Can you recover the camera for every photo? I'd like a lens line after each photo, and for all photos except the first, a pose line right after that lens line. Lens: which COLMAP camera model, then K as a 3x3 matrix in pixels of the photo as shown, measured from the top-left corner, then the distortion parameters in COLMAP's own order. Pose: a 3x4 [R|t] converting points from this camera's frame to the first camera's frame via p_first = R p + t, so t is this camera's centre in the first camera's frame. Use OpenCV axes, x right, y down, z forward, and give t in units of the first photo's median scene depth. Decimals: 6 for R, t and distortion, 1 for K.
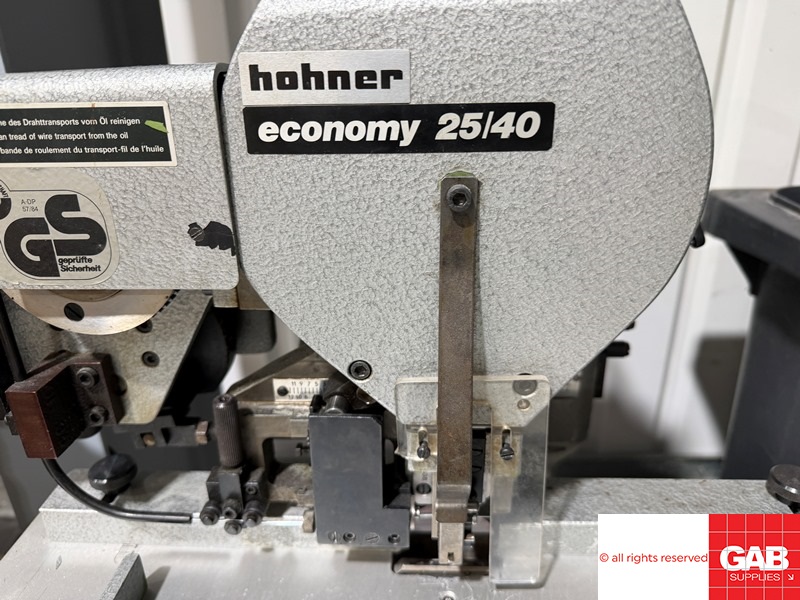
lens RADIAL K [[570.7, 0, 400.0], [0, 570.7, 300.0], [0, 0, 1]] dist [0.040059, -0.062662]
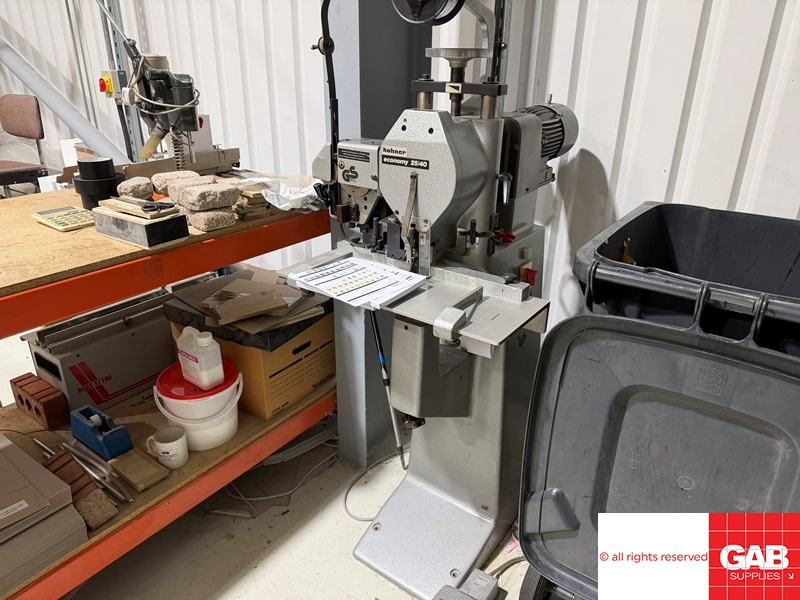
lens RADIAL K [[570.7, 0, 400.0], [0, 570.7, 300.0], [0, 0, 1]] dist [0.040059, -0.062662]
pose [[0.827454, 0.245107, -0.505216, 2.900731], [-0.241731, 0.967556, 0.073499, 0.548422], [0.506839, 0.061309, 0.859858, -3.435629]]
